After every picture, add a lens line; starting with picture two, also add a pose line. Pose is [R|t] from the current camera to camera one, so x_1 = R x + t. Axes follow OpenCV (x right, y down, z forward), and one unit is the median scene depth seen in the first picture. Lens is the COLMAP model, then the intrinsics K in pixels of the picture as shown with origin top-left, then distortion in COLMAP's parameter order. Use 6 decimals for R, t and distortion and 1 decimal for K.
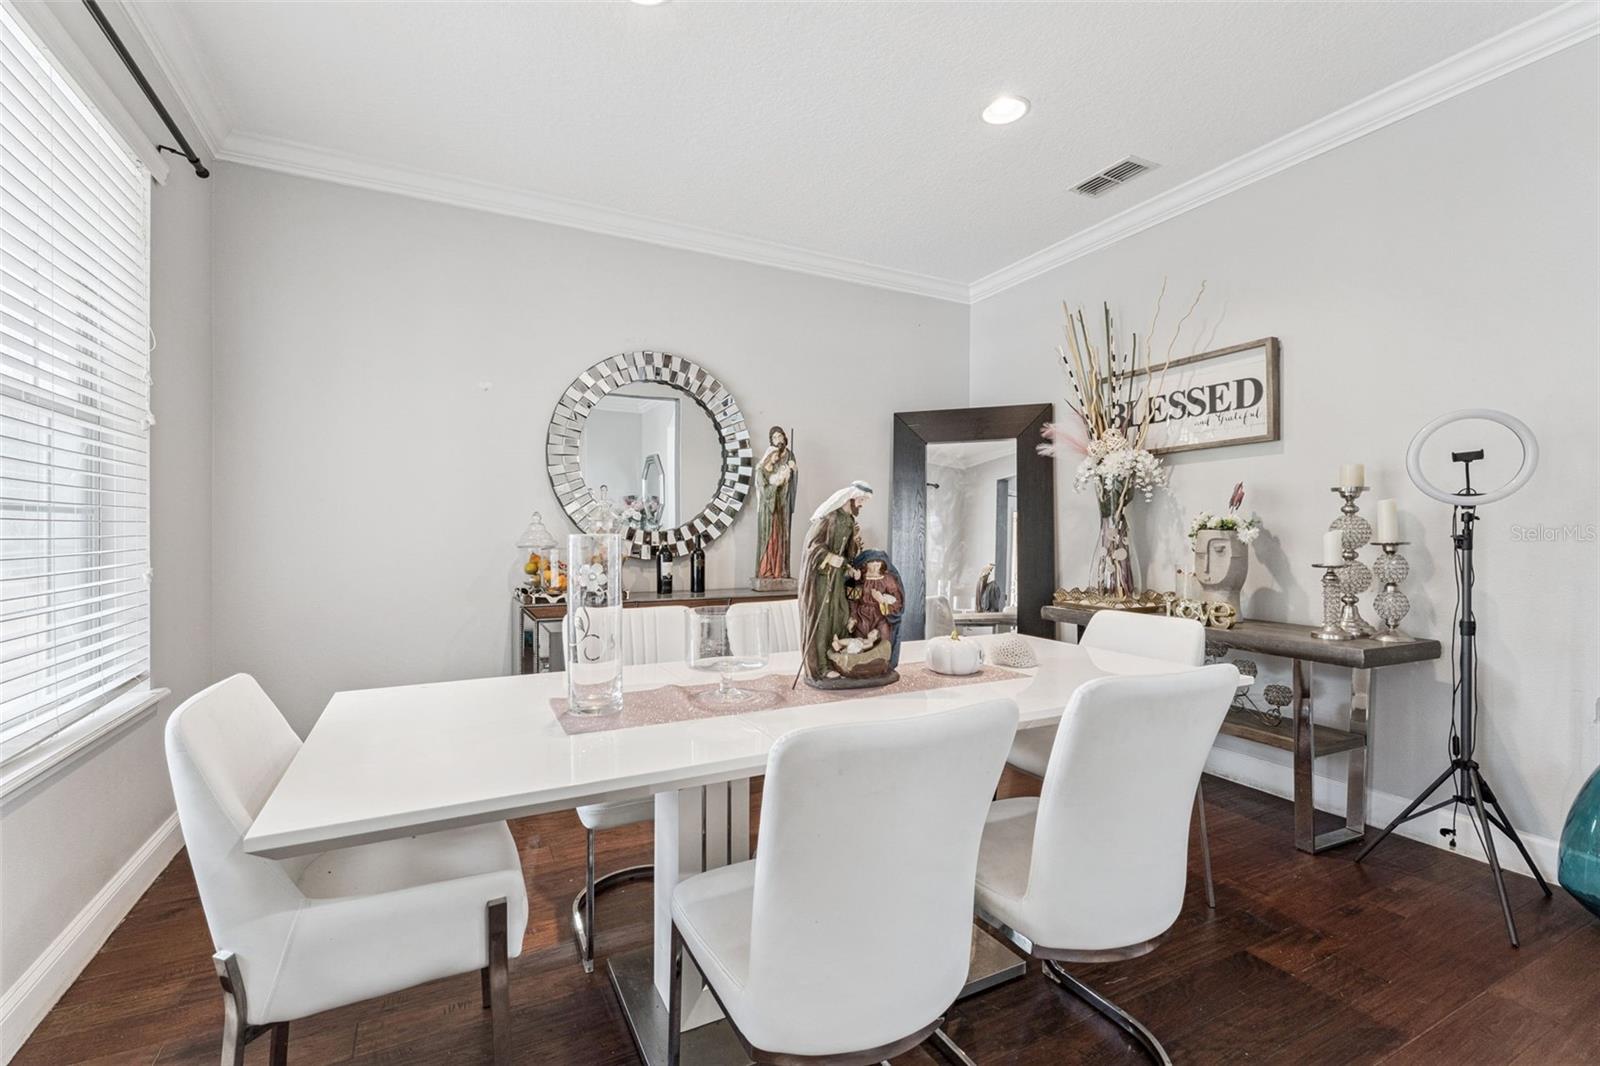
lens RADIAL K [[652.6, 0, 781.4], [0, 652.6, 529.0], [0, 0, 1]] dist [-0.000116, 0.000206]
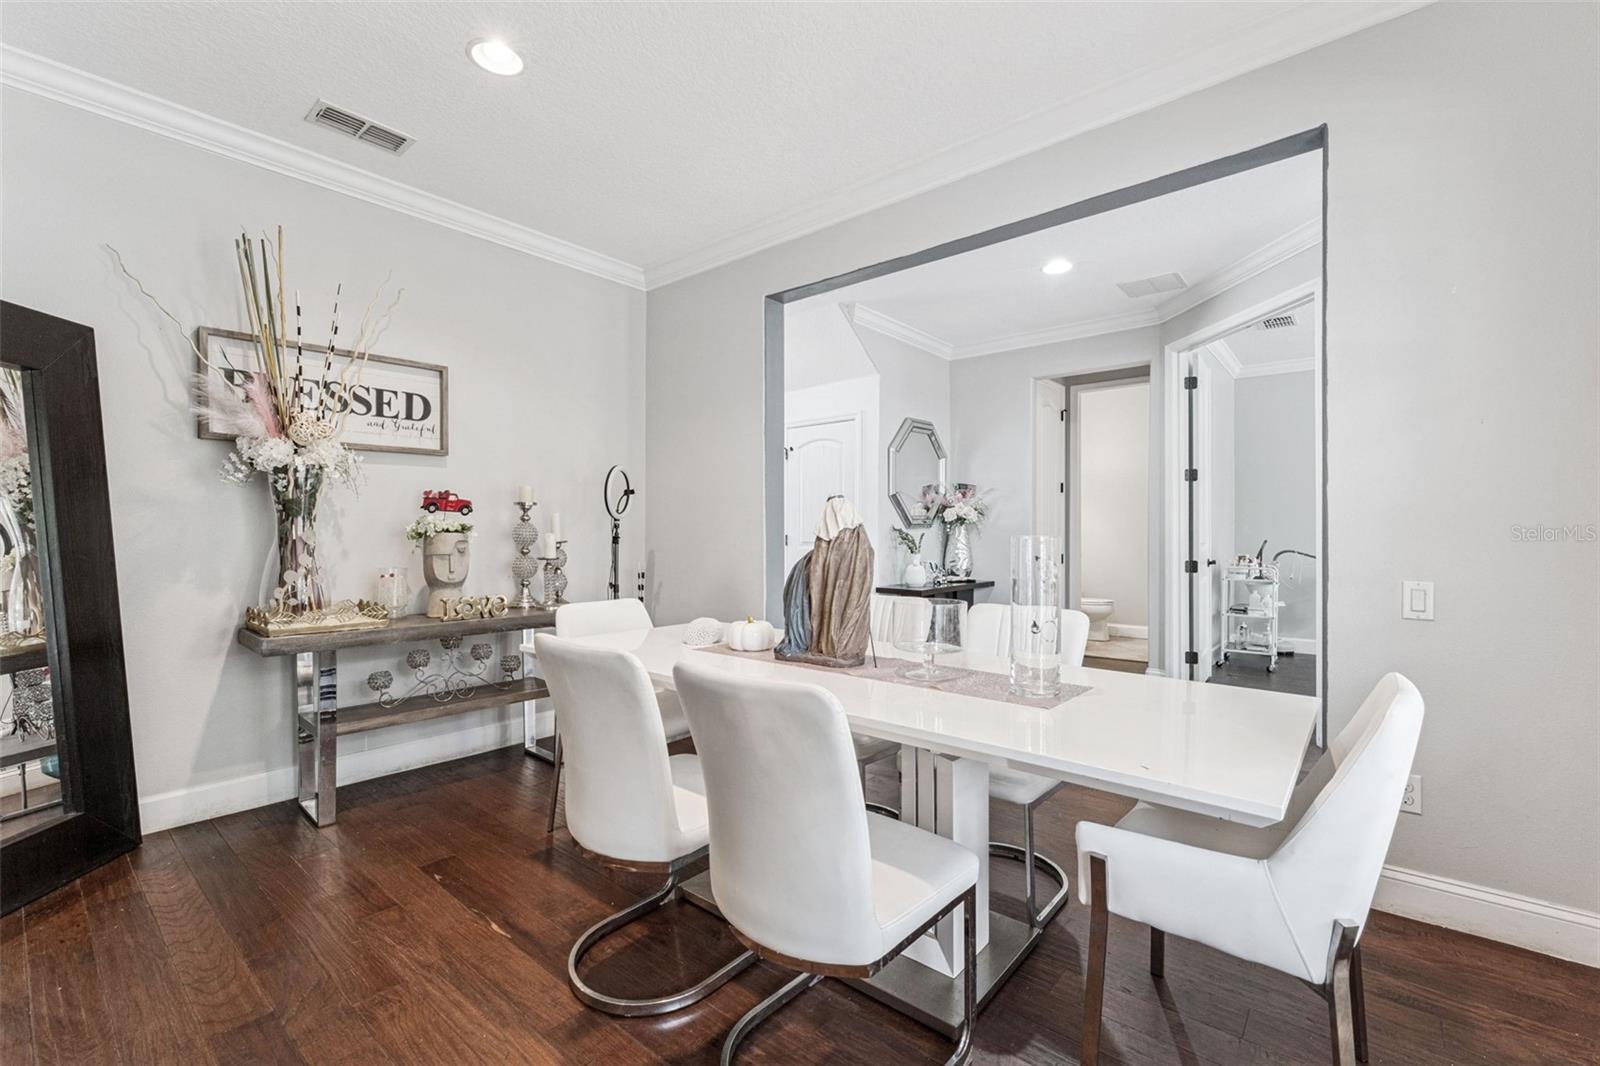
lens RADIAL K [[692.5, 0, 800.0], [0, 692.5, 533.0], [0, 0, 1]] dist [-0.002018, -0.000273]
pose [[-0.375118, 0.002319, 0.926974, -0.581928], [0.001520, 0.999997, -0.001887, 0.004375], [-0.926976, 0.000701, -0.375121, 0.819672]]
